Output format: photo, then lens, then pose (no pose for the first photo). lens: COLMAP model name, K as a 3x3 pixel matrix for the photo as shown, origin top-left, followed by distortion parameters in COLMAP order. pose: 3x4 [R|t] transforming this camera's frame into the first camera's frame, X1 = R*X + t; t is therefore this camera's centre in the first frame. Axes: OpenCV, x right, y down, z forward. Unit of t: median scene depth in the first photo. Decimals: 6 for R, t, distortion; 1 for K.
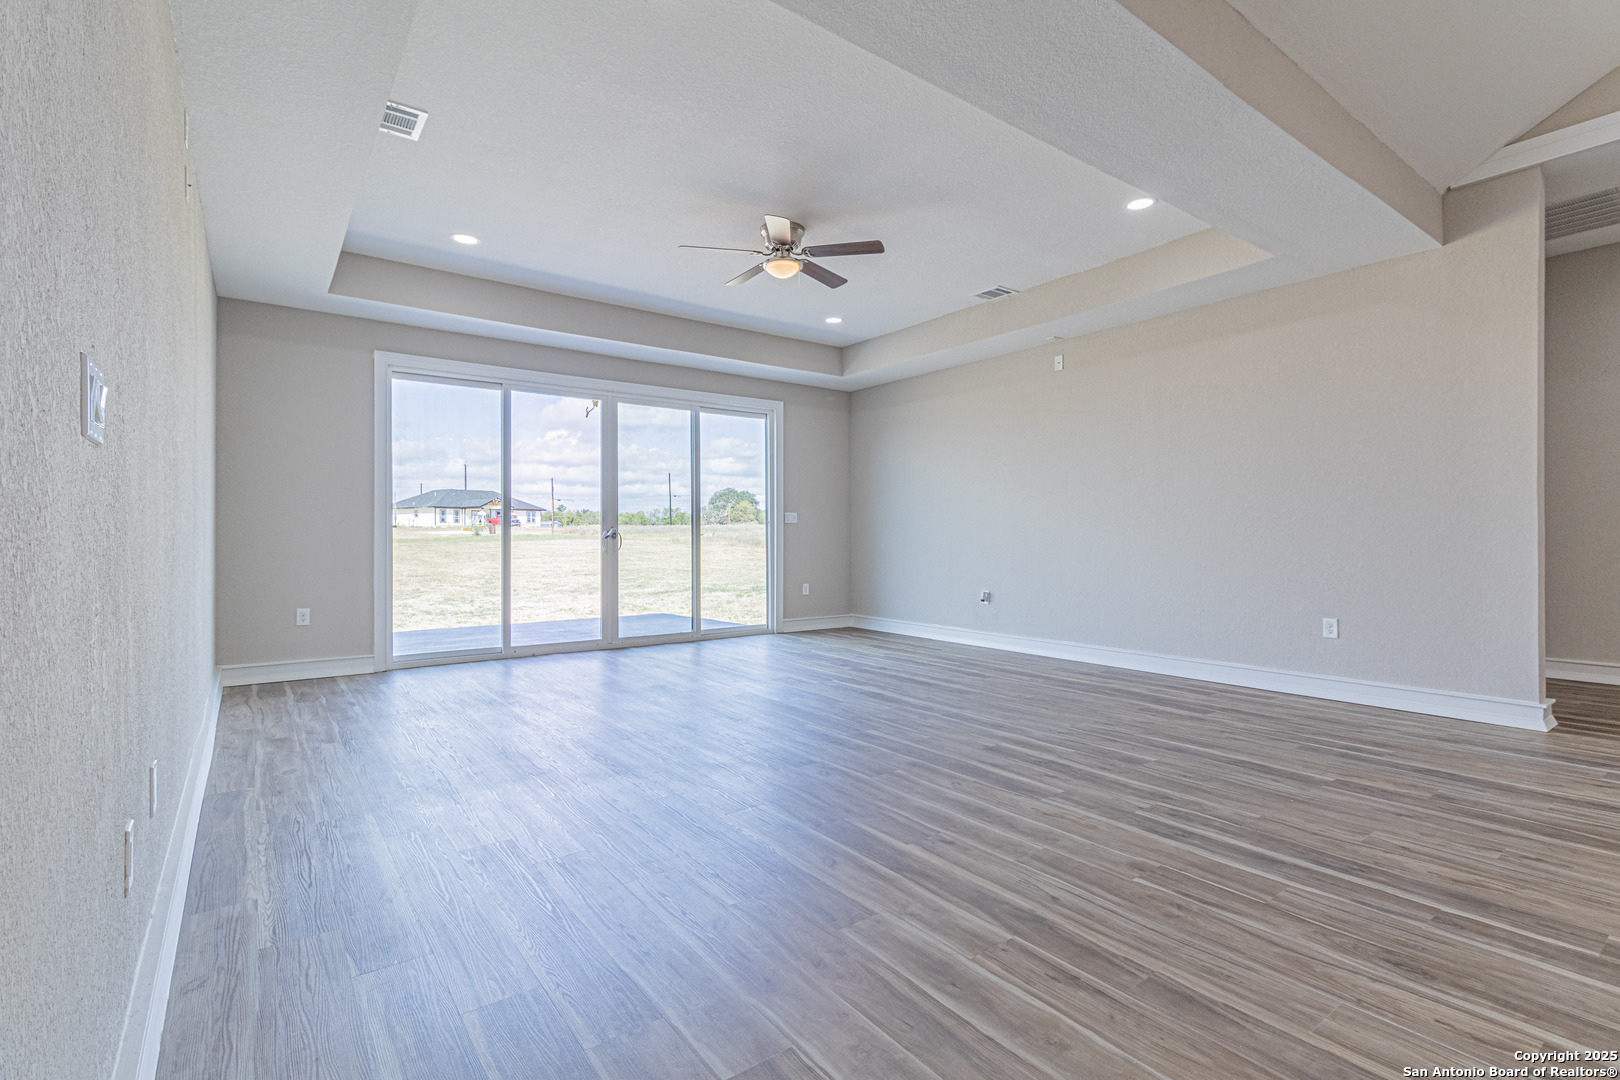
lens RADIAL K [[762.1, 0, 812.8], [0, 762.1, 535.9], [0, 0, 1]] dist [0.005025, 0.002416]
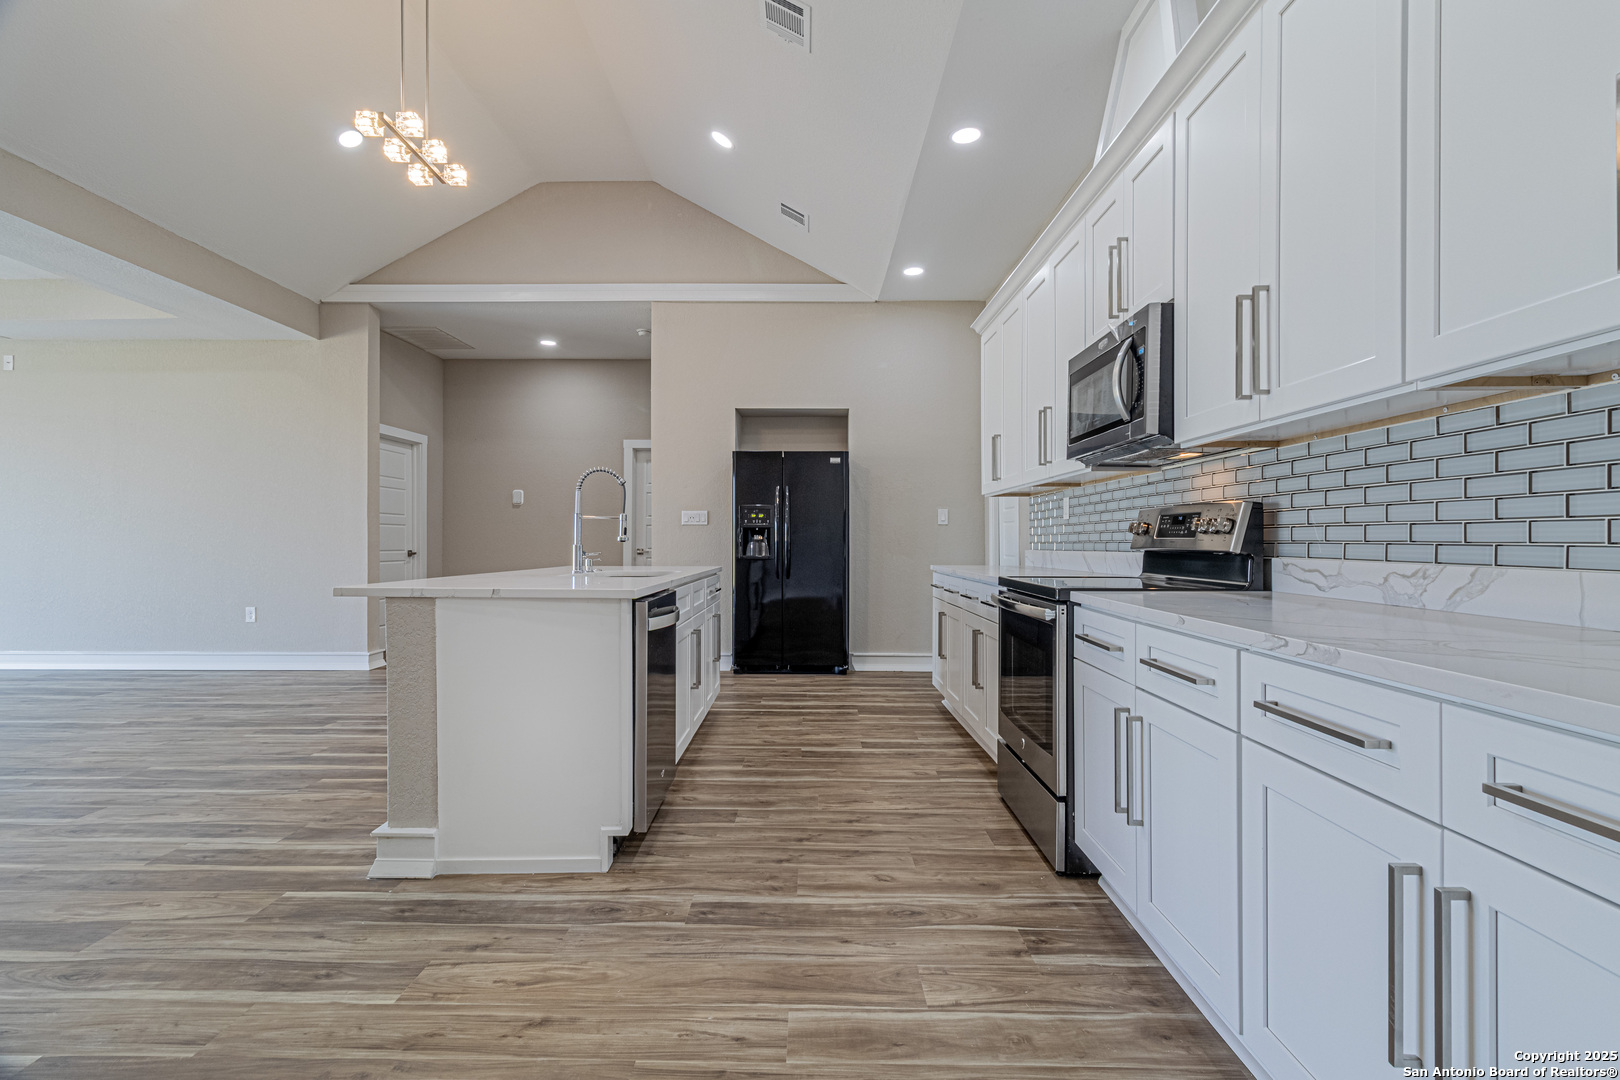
lens RADIAL K [[762.1, 0, 793.1], [0, 762.1, 539.4], [0, 0, 1]] dist [0.005025, 0.002416]
pose [[0.616386, 0.008615, 0.787397, 0.483334], [-0.005062, 0.999963, -0.006978, -0.003175], [-0.787428, 0.000316, 0.616407, -1.113159]]
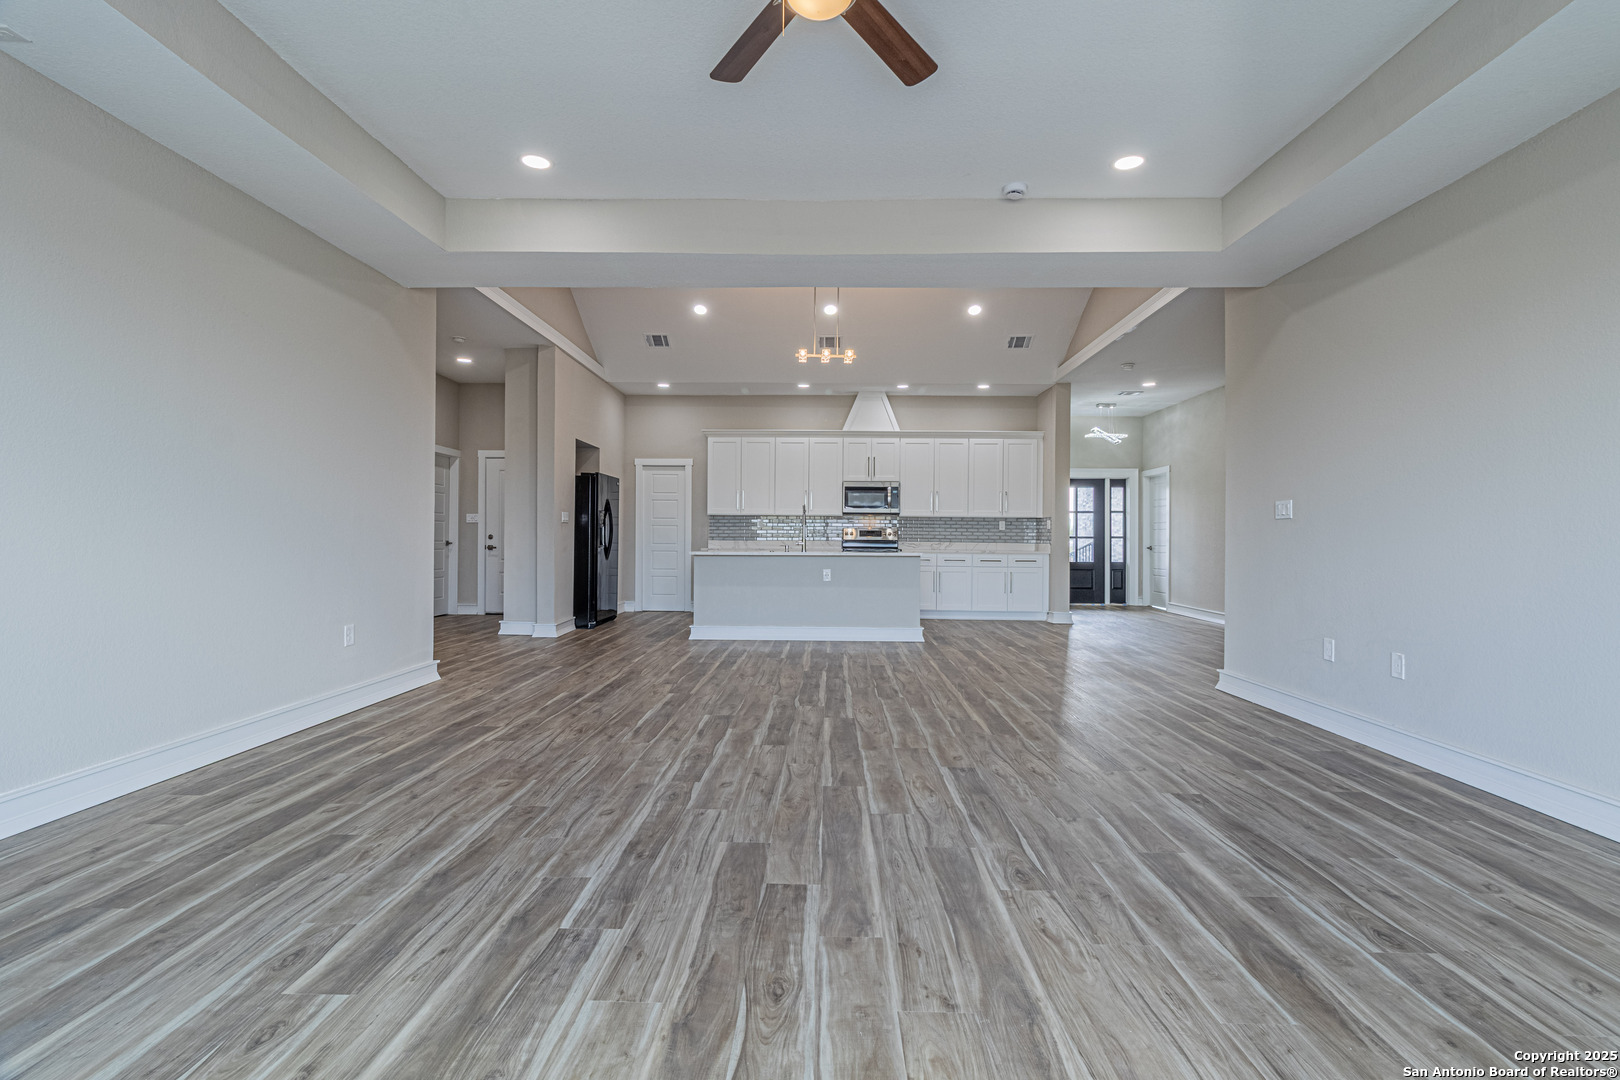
lens RADIAL K [[762.1, 0, 842.6], [0, 762.1, 538.9], [0, 0, 1]] dist [0.005025, 0.002416]
pose [[-0.813124, -0.001291, 0.582090, -0.683833], [-0.004933, 0.999977, -0.004672, 0.015906], [-0.582070, -0.006671, -0.813111, 2.847293]]
